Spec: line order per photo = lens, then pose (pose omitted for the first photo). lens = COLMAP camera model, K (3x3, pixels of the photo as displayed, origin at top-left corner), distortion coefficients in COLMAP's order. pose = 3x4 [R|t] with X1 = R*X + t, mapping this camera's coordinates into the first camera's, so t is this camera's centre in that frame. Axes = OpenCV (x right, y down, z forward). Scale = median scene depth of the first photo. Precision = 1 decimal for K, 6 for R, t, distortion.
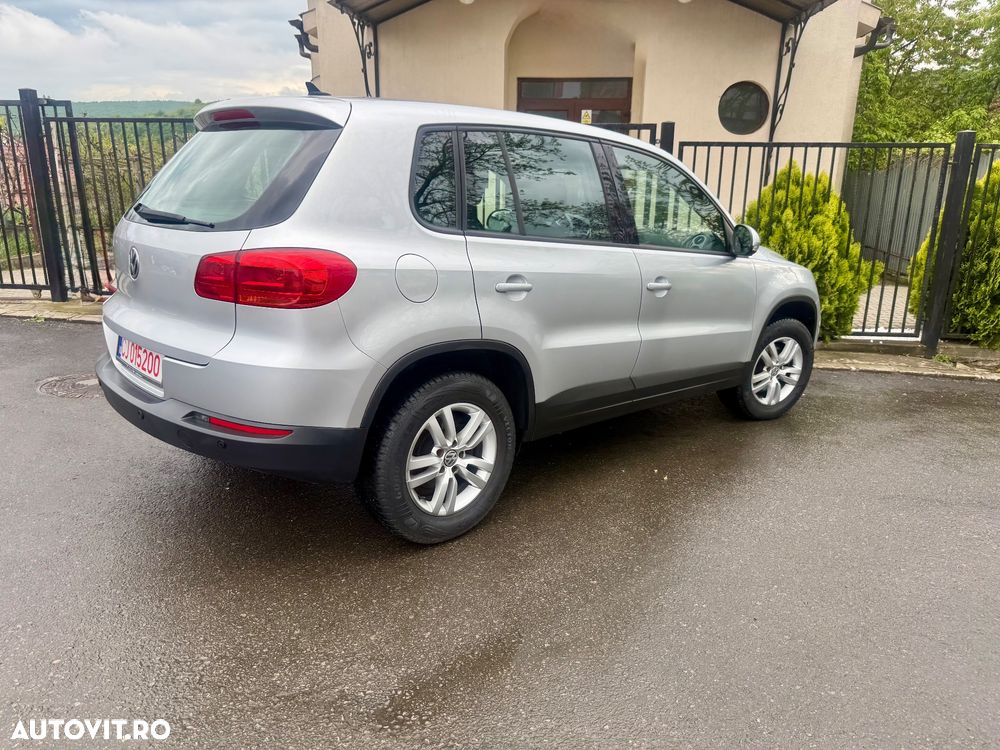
lens RADIAL K [[705.7, 0, 498.6], [0, 705.7, 379.7], [0, 0, 1]] dist [0.011921, -0.018227]
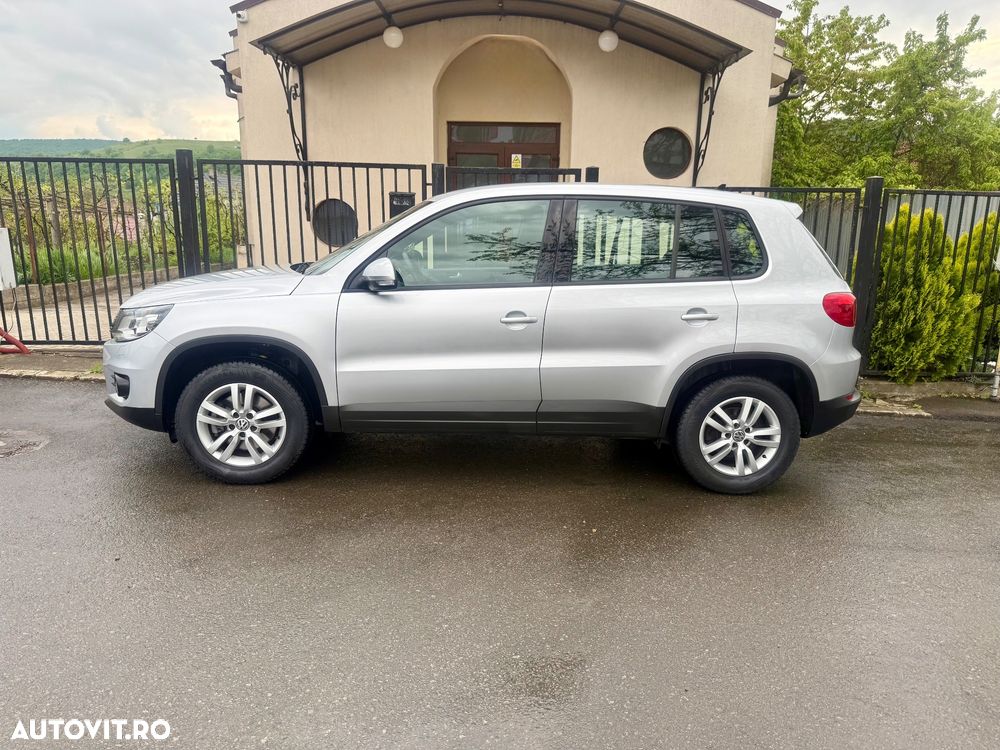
lens RADIAL K [[705.7, 0, 503.9], [0, 705.7, 381.6], [0, 0, 1]] dist [0.011921, -0.018227]
pose [[0.995752, -0.019042, 0.090088, 0.016959], [0.023589, 0.998487, -0.049679, -0.011006], [-0.089005, 0.051593, 0.994694, 0.024945]]
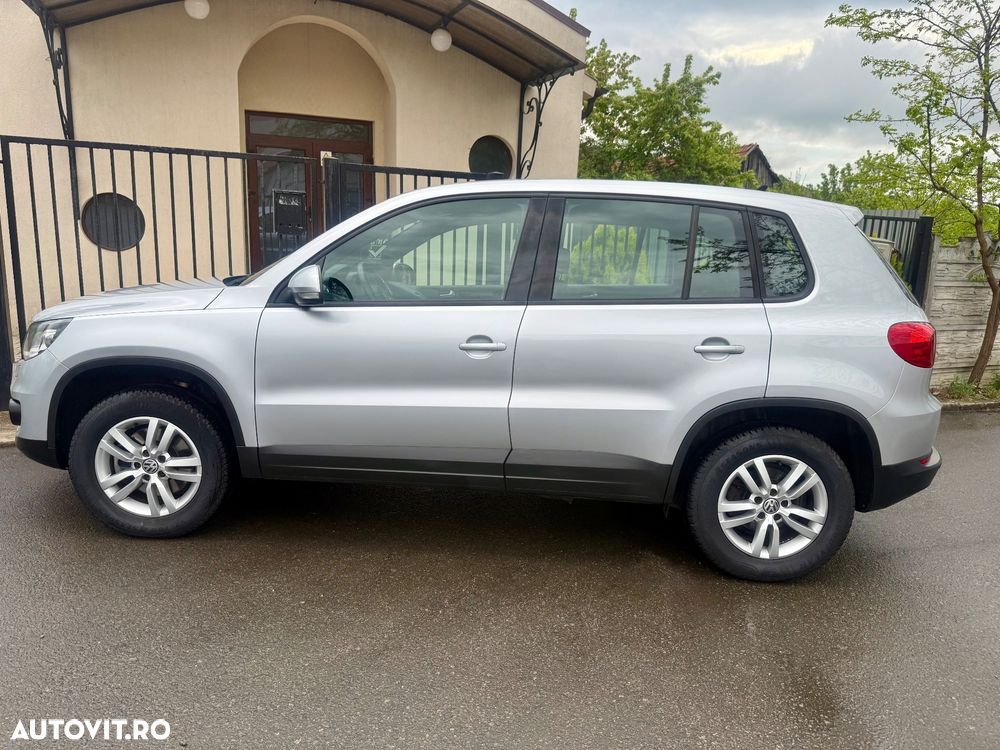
lens RADIAL K [[705.7, 0, 492.0], [0, 705.7, 384.5], [0, 0, 1]] dist [0.011921, -0.018227]
pose [[0.895701, -0.074457, 0.438380, -0.196779], [0.097476, 0.994779, -0.030205, -0.053383], [-0.433842, 0.069786, 0.898282, 0.173717]]
